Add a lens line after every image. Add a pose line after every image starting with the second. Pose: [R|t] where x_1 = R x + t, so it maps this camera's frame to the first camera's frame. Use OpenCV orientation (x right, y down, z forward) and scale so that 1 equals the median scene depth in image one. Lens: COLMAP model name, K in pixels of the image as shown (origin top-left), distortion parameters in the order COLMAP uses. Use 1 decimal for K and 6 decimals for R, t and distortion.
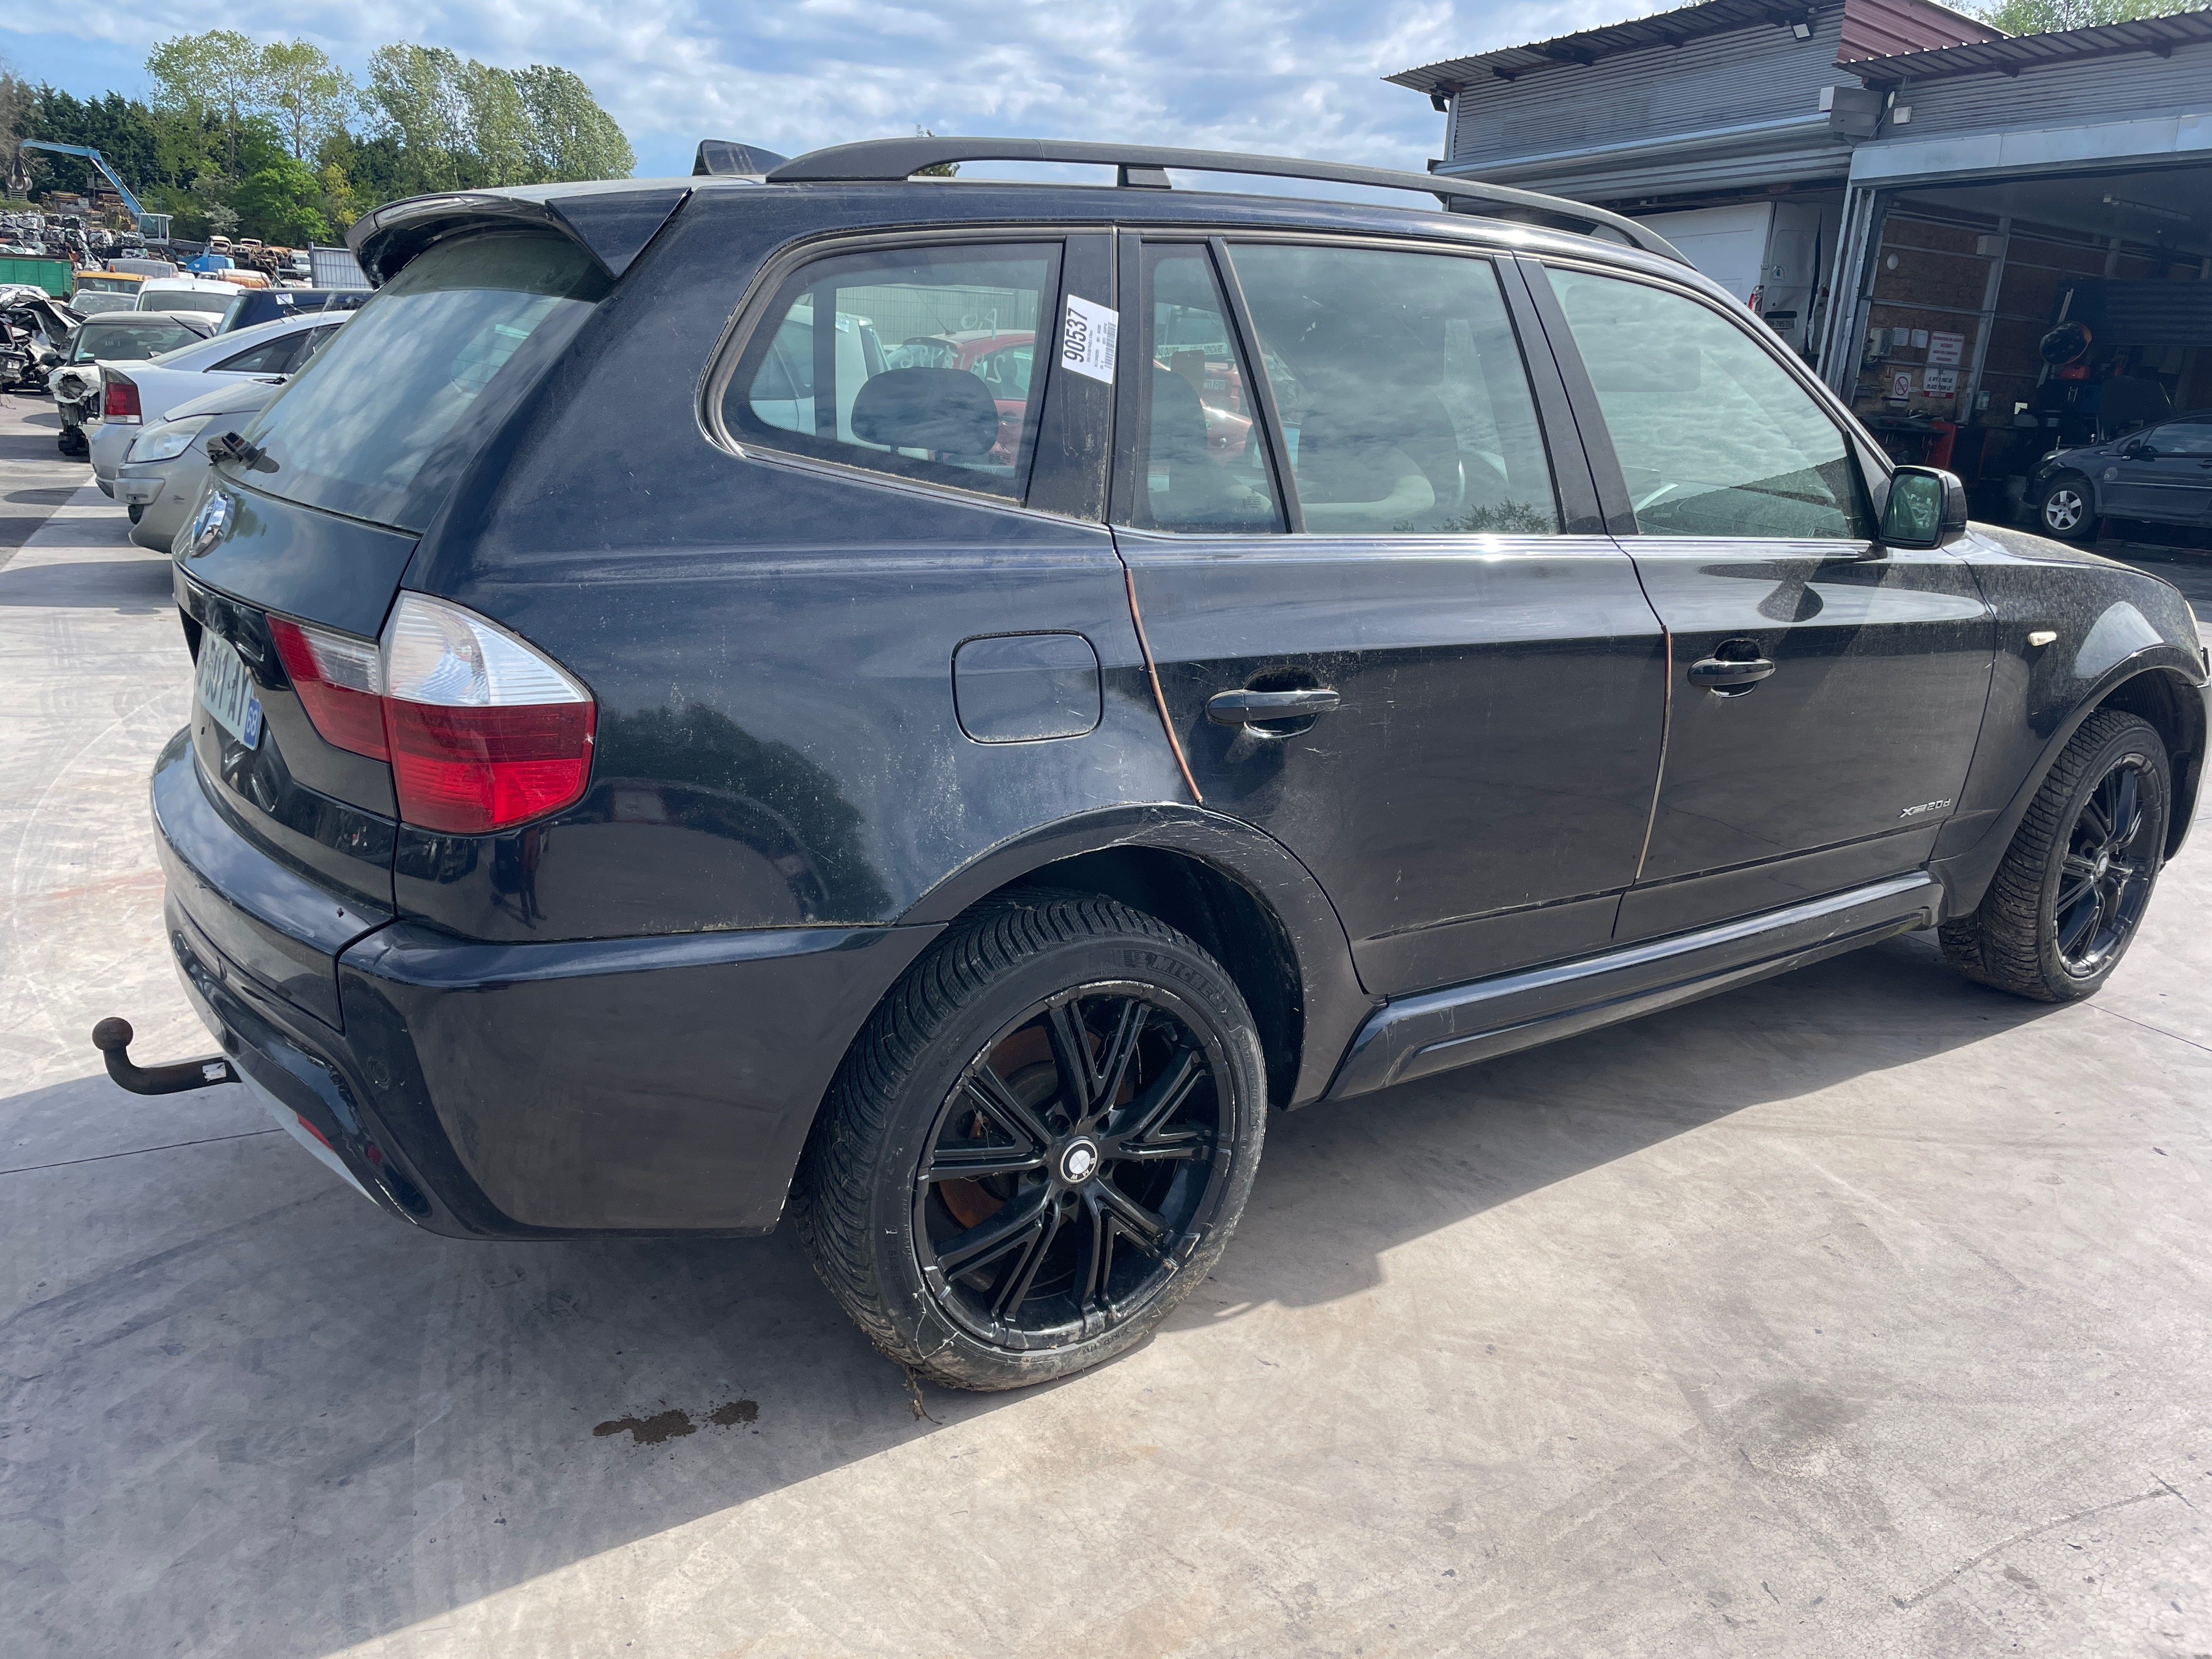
lens RADIAL K [[1671.3, 0, 1116.5], [0, 1671.3, 834.4], [0, 0, 1]] dist [0.058285, -0.083275]
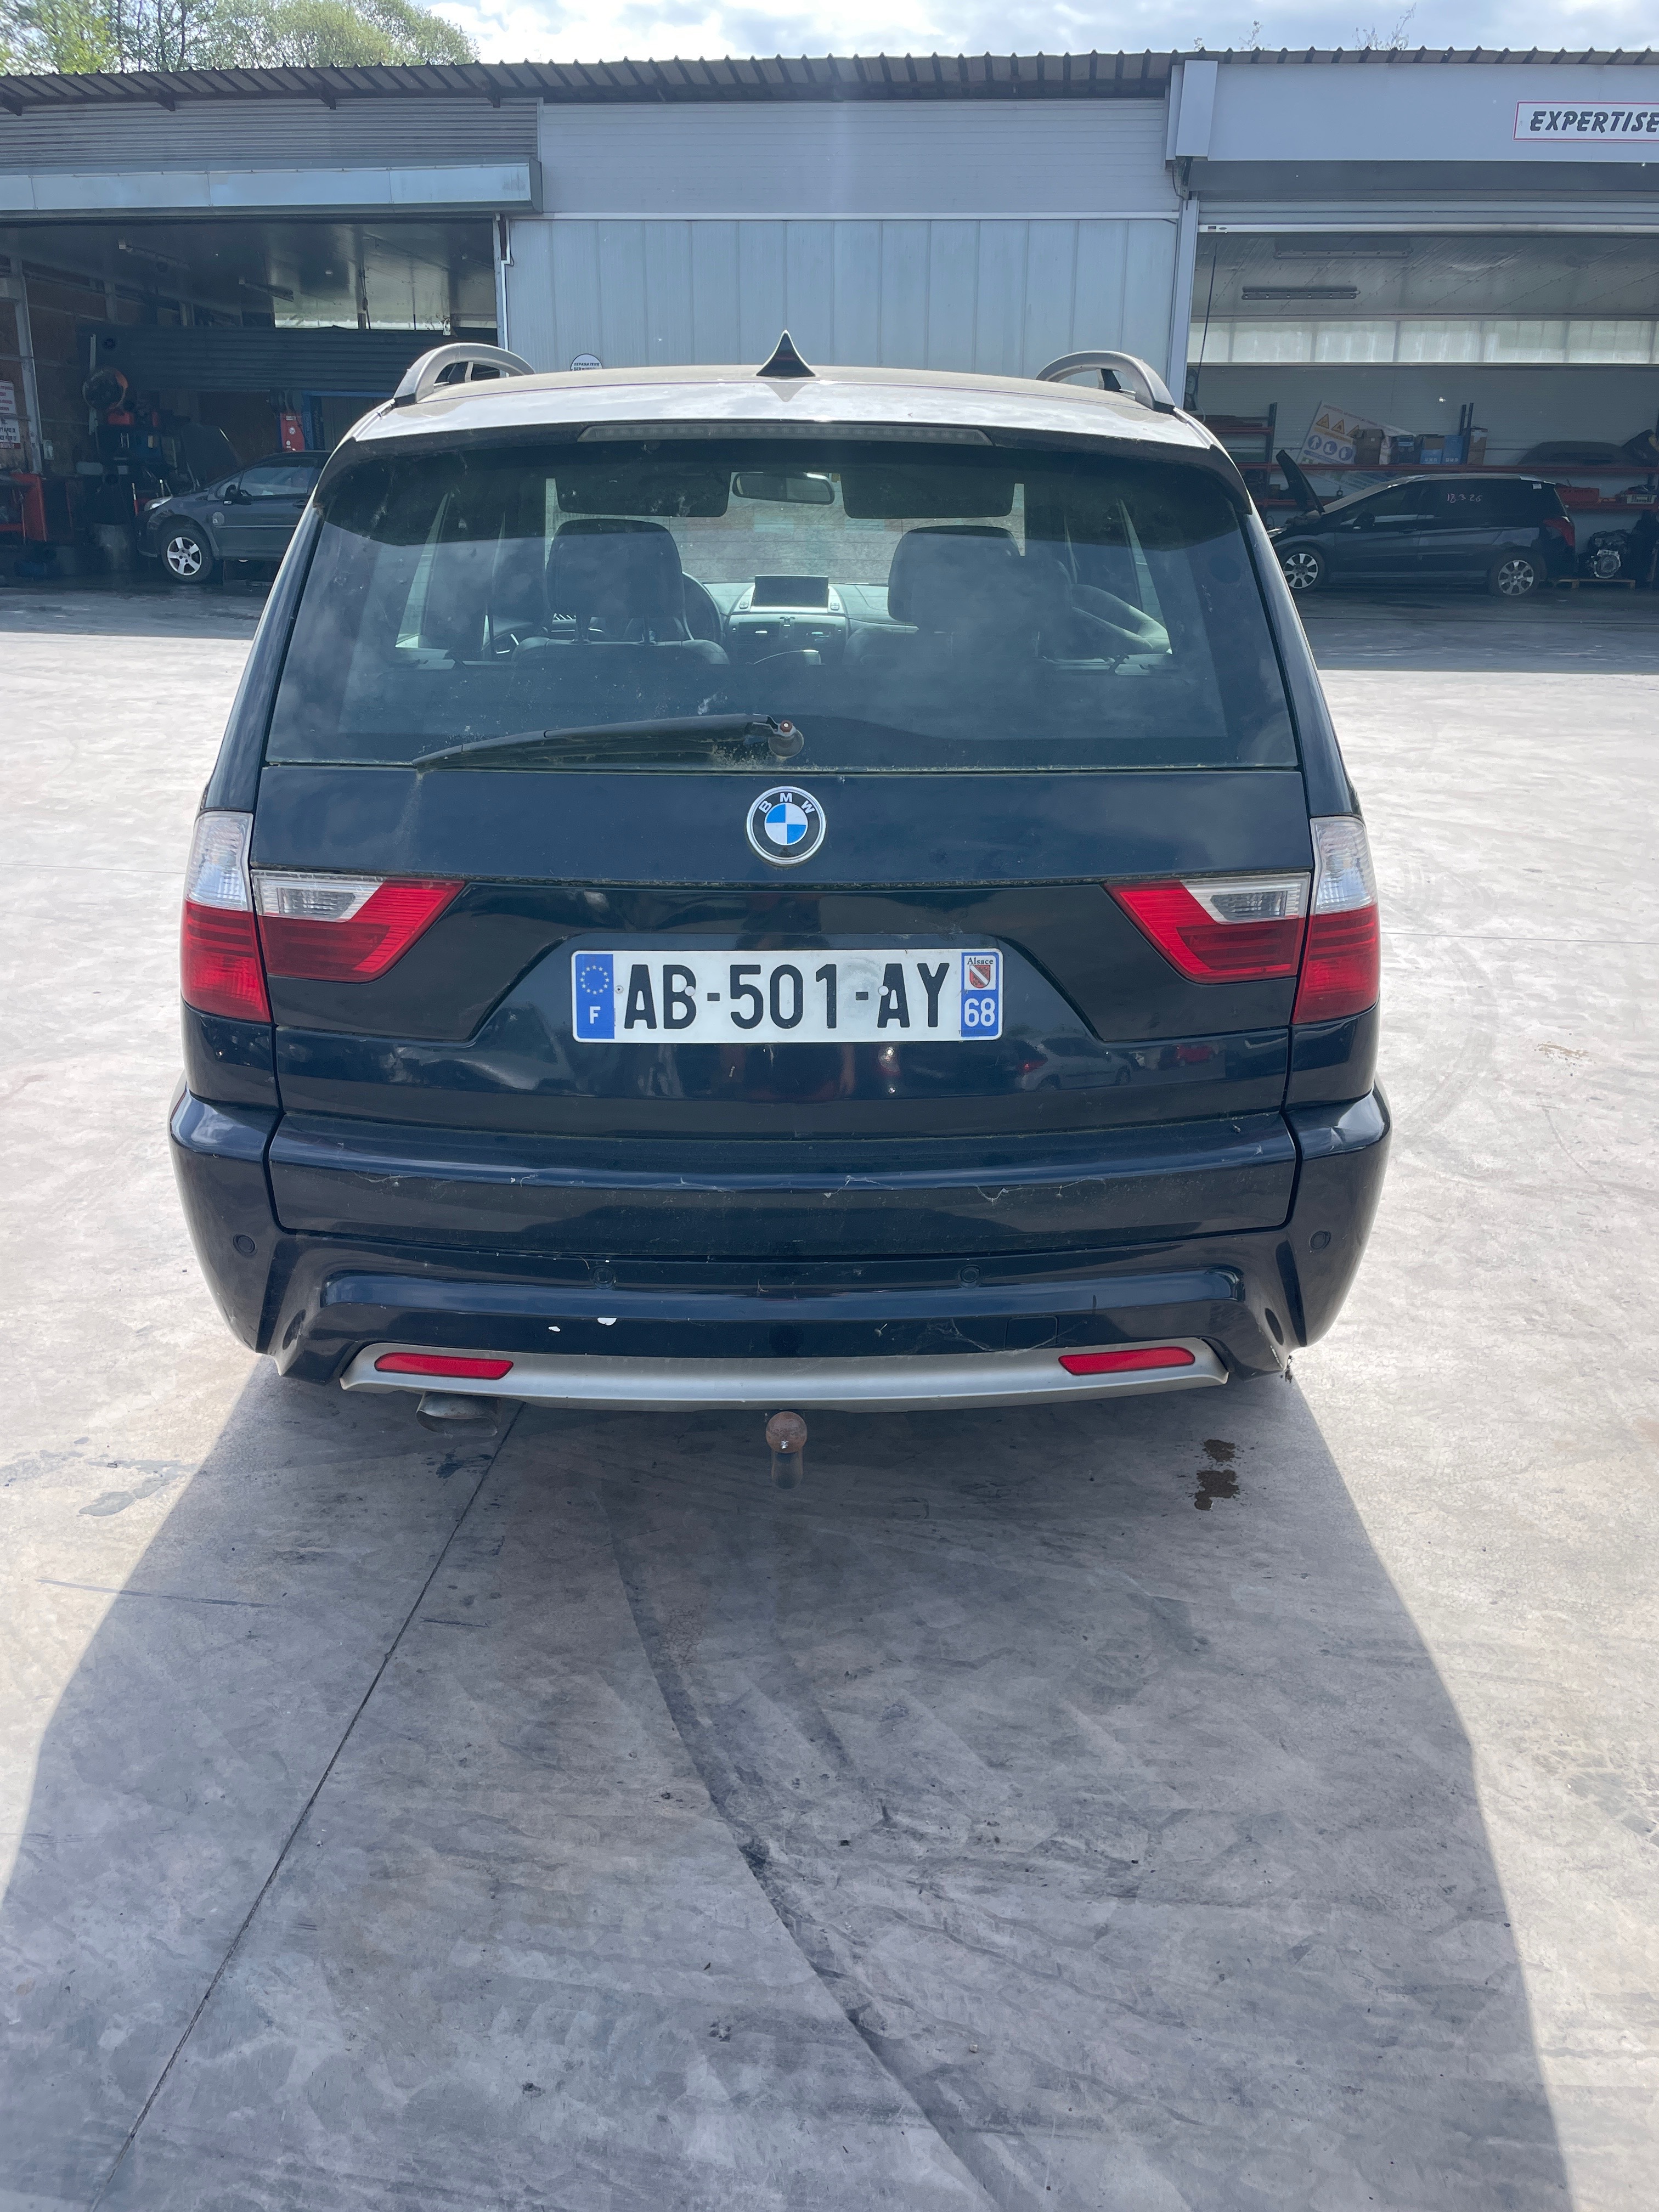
lens RADIAL K [[1671.3, 0, 849.4], [0, 1671.3, 1085.3], [0, 0, 1]] dist [0.058285, -0.083275]
pose [[0.555717, -0.321620, 0.766641, -0.262718], [0.230749, 0.945579, 0.229424, -0.052414], [-0.798707, 0.049407, 0.599688, 0.103000]]
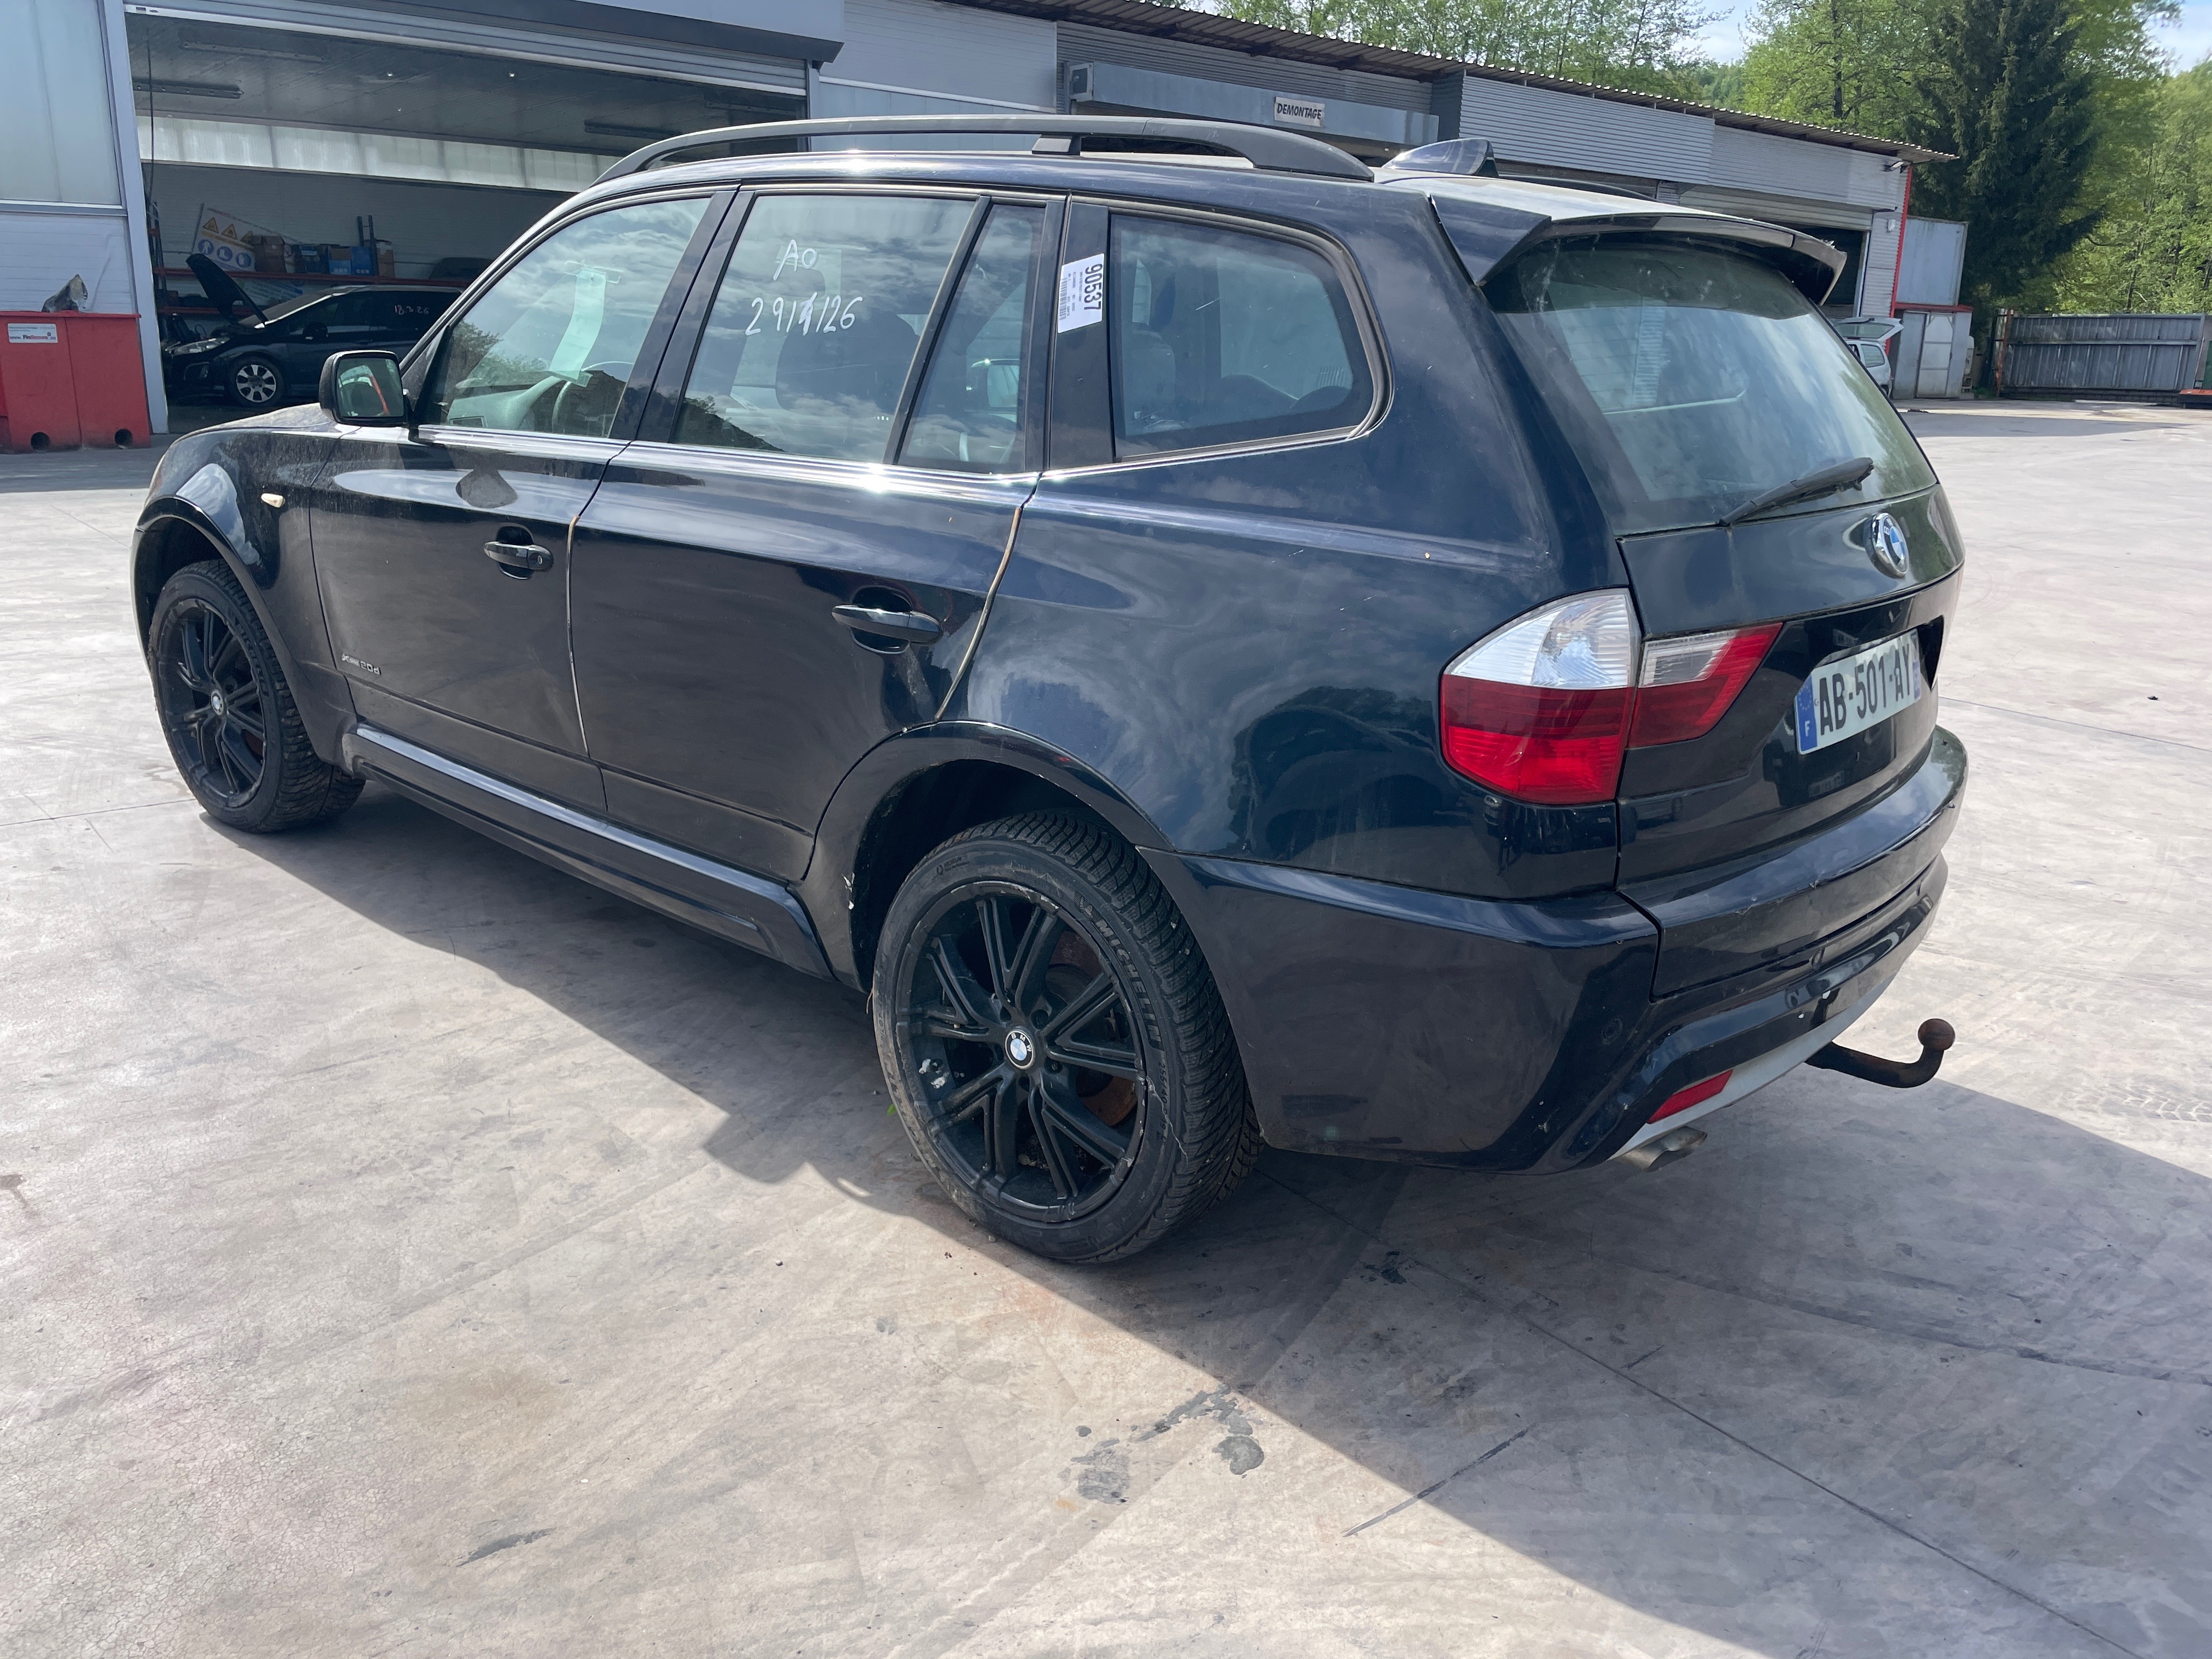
lens RADIAL K [[1671.3, 0, 1114.1], [0, 1671.3, 825.8], [0, 0, 1]] dist [0.058285, -0.083275]
pose [[-0.235078, -0.329045, 0.914586, -0.313307], [0.213206, 0.900582, 0.378808, -0.113663], [-0.948305, 0.284045, -0.141553, 0.359486]]
